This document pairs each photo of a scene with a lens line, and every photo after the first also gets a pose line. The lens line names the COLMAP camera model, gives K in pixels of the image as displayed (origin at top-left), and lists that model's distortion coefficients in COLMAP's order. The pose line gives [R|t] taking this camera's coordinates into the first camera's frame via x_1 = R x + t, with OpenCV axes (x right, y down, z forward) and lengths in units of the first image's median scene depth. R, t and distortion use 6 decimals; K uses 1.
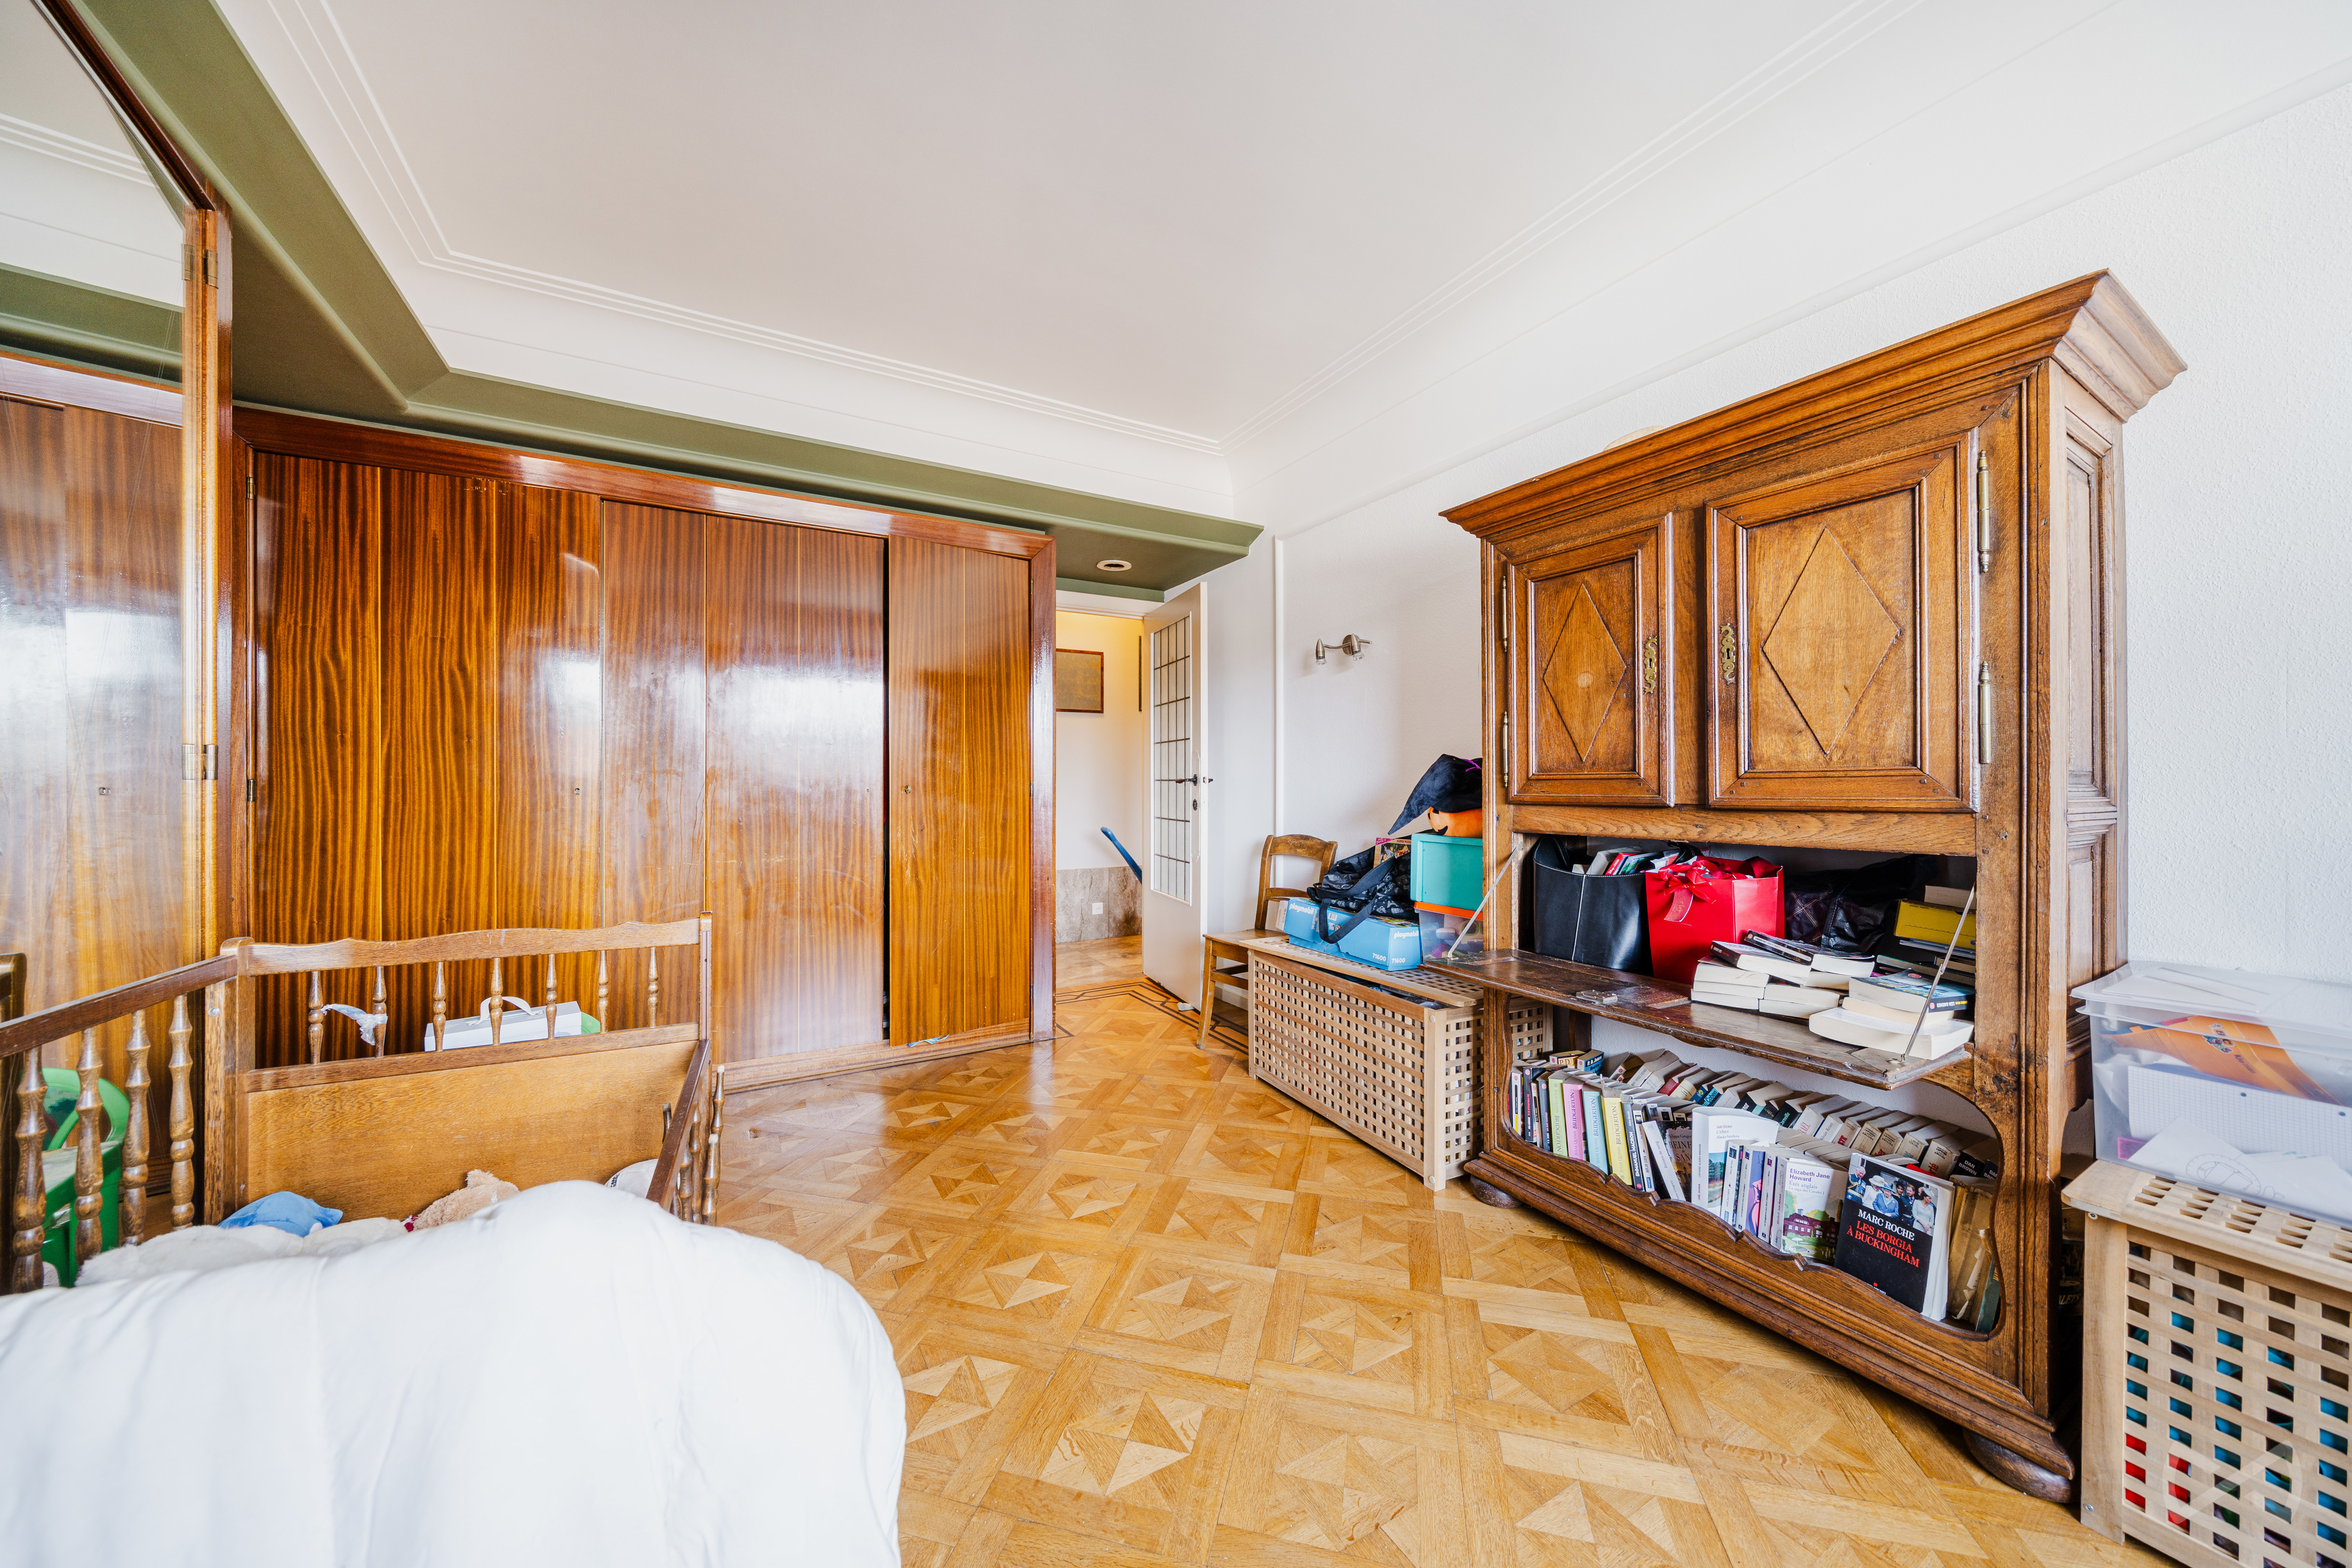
lens RADIAL K [[799.8, 0, 1172.0], [0, 799.8, 790.5], [0, 0, 1]] dist [0.000021, -0.000518]
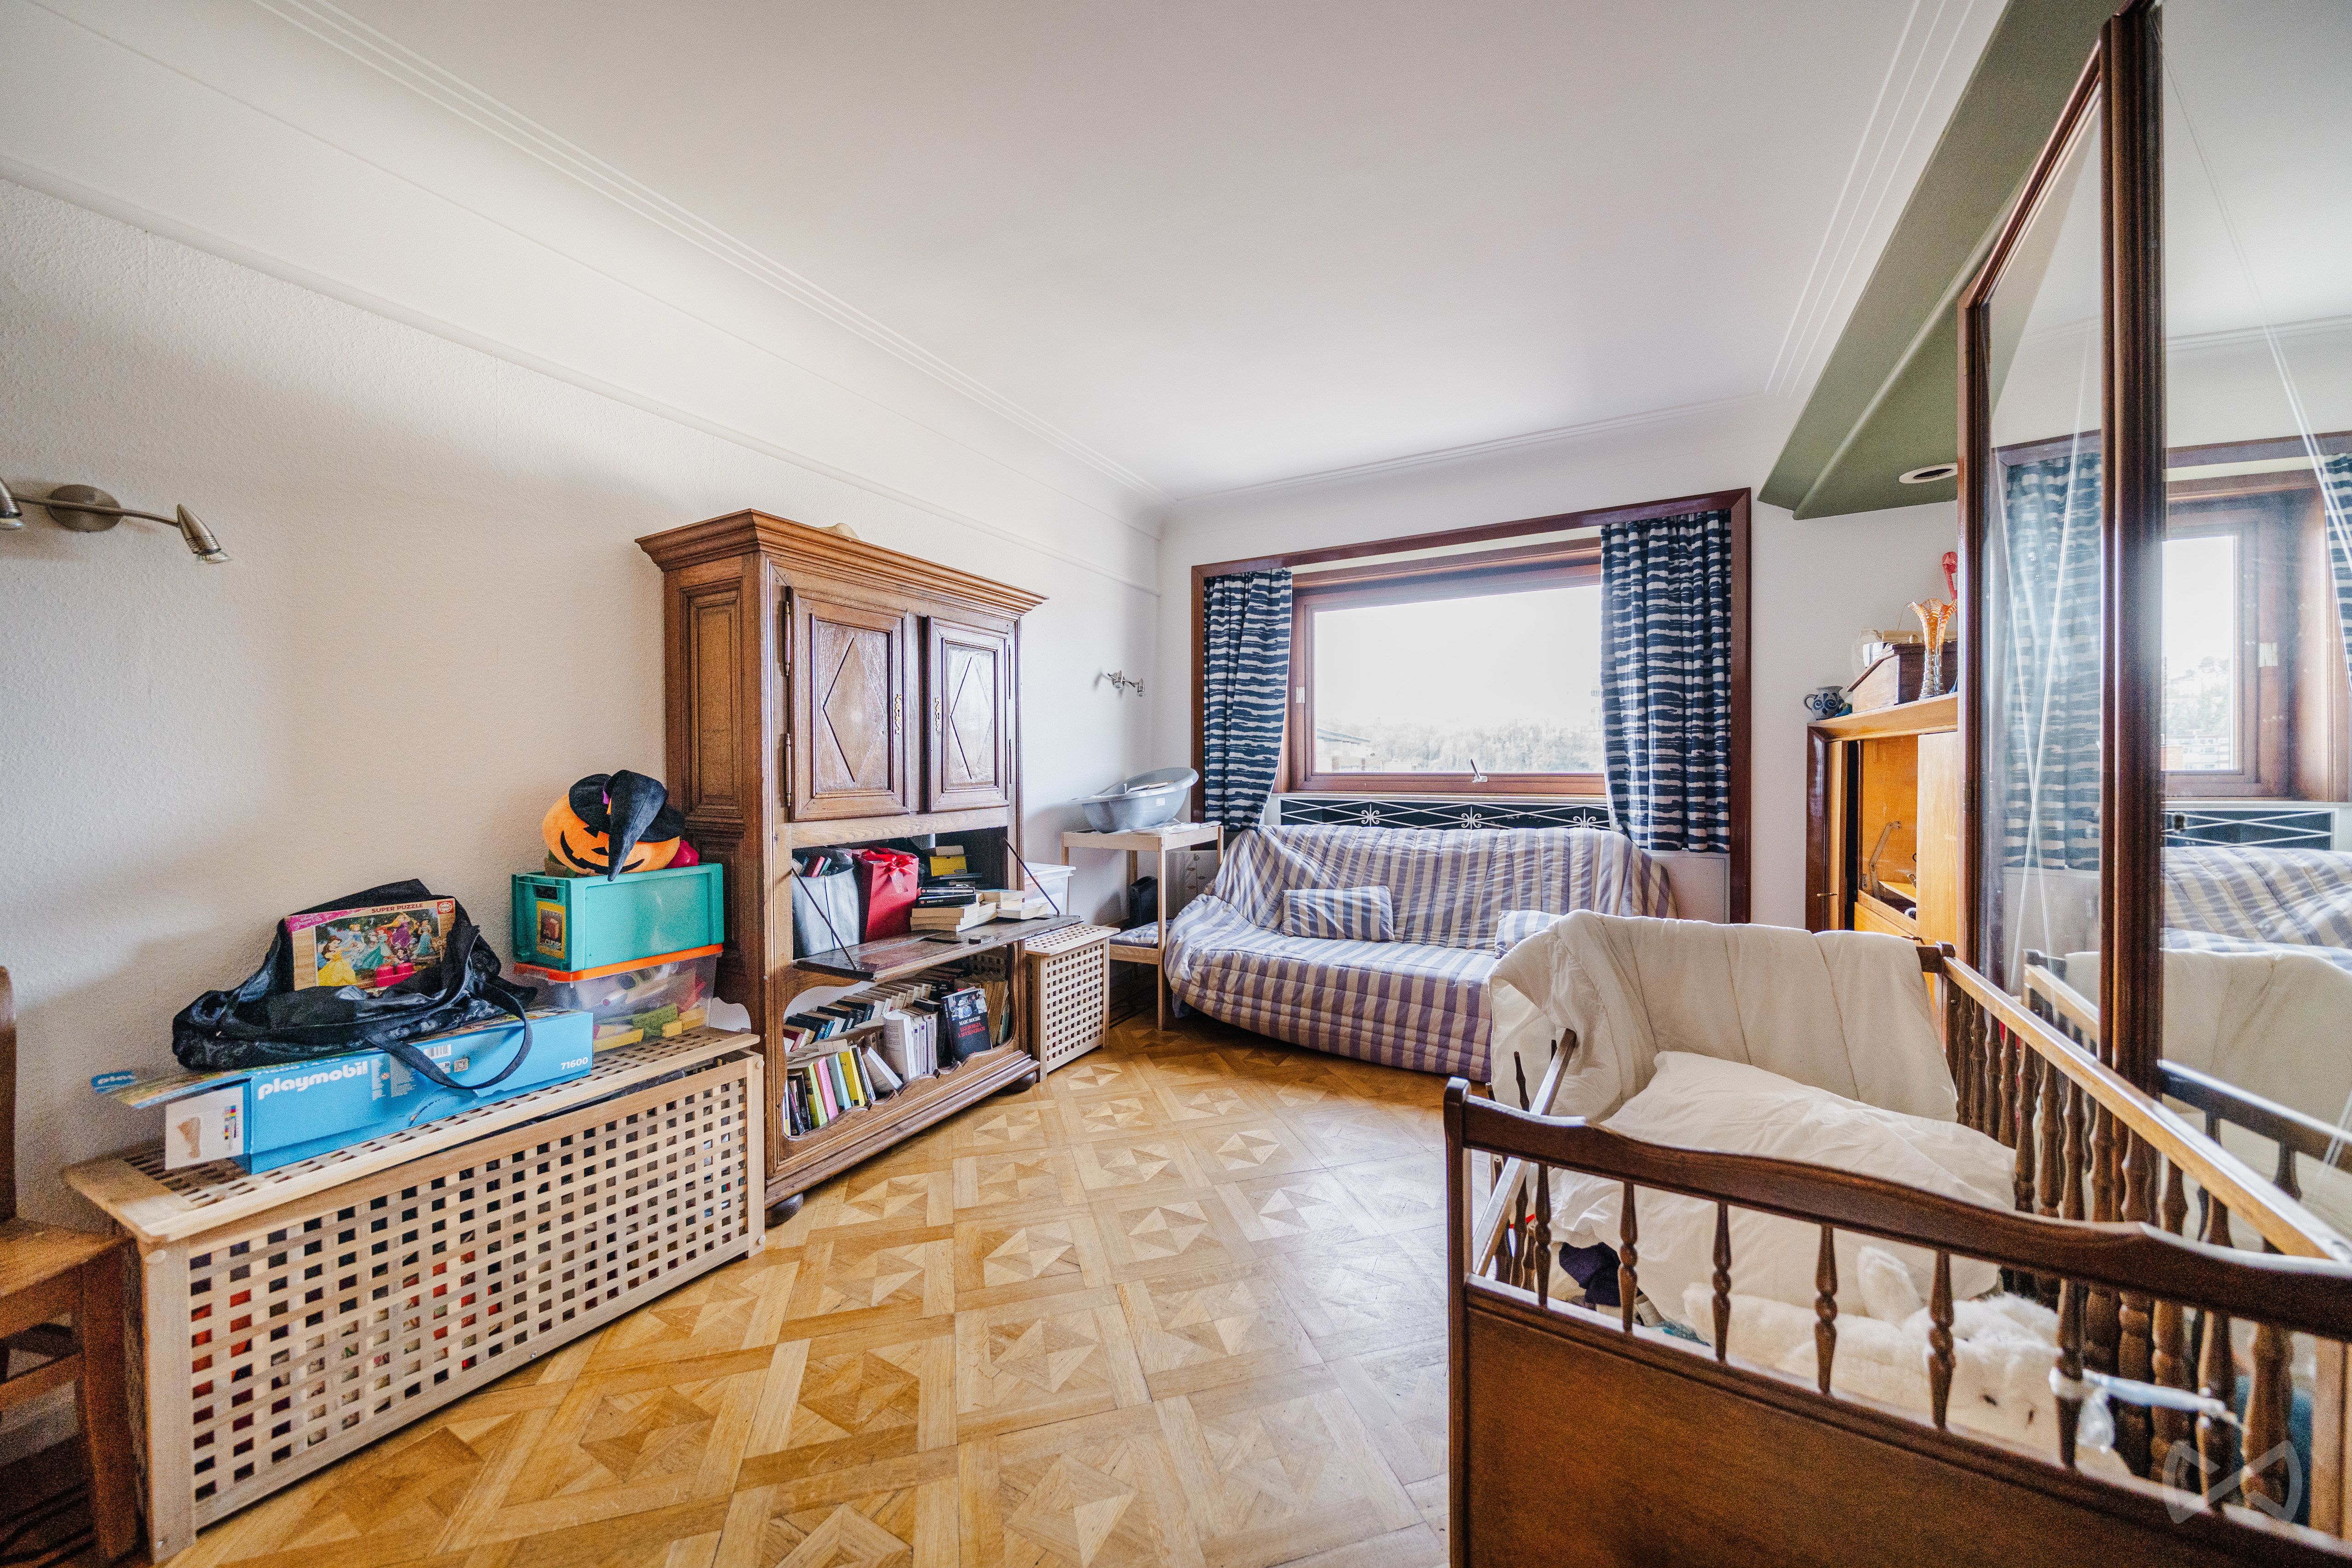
lens RADIAL K [[799.8, 0, 1164.5], [0, 799.8, 769.6], [0, 0, 1]] dist [0.000021, -0.000518]
pose [[-0.507144, -0.008570, 0.861819, -0.726694], [-0.001200, 0.999957, 0.009237, -0.072099], [-0.861861, 0.003651, -0.507132, 1.085650]]
